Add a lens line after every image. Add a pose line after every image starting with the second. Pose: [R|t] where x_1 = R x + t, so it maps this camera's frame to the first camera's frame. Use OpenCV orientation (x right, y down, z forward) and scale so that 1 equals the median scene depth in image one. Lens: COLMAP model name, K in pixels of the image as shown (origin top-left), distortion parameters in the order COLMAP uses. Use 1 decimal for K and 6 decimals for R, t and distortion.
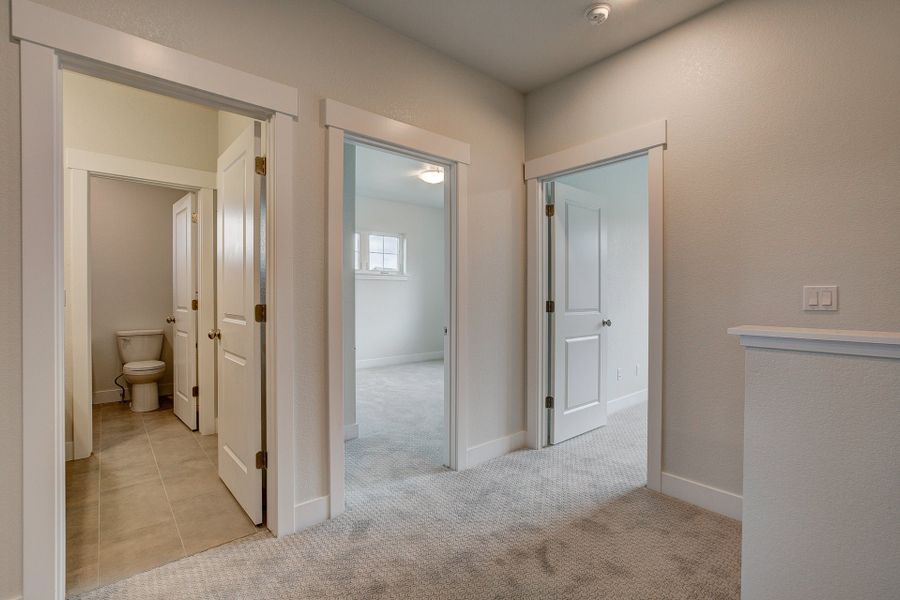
lens RADIAL K [[410.5, 0, 428.0], [0, 410.5, 299.6], [0, 0, 1]] dist [-0.014804, 0.001034]
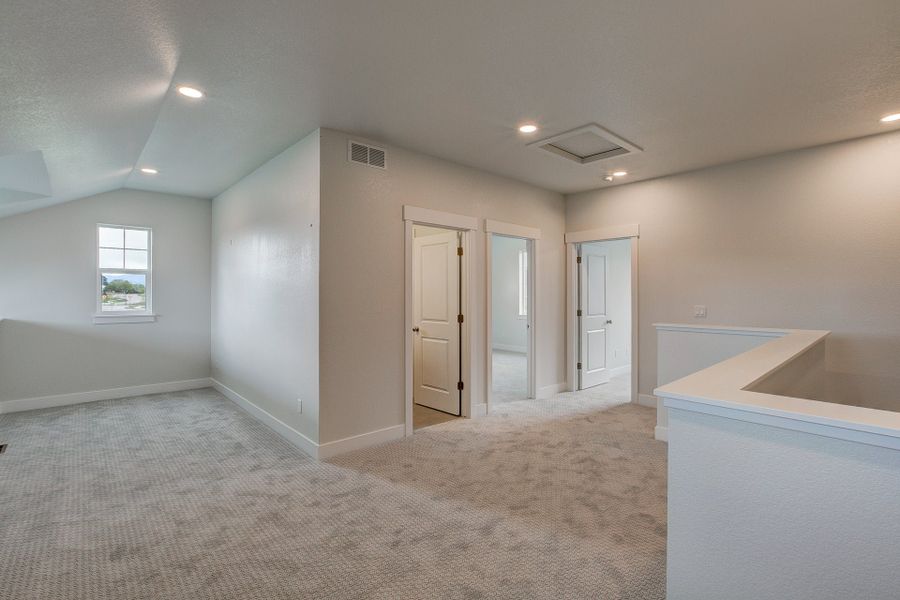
lens RADIAL K [[410.5, 0, 450.3], [0, 410.5, 294.8], [0, 0, 1]] dist [-0.014804, 0.001034]
pose [[0.998118, -0.001352, 0.061315, -0.392164], [0.002021, 0.999939, -0.010855, -0.046392], [-0.061296, 0.010959, 0.998059, -0.793004]]
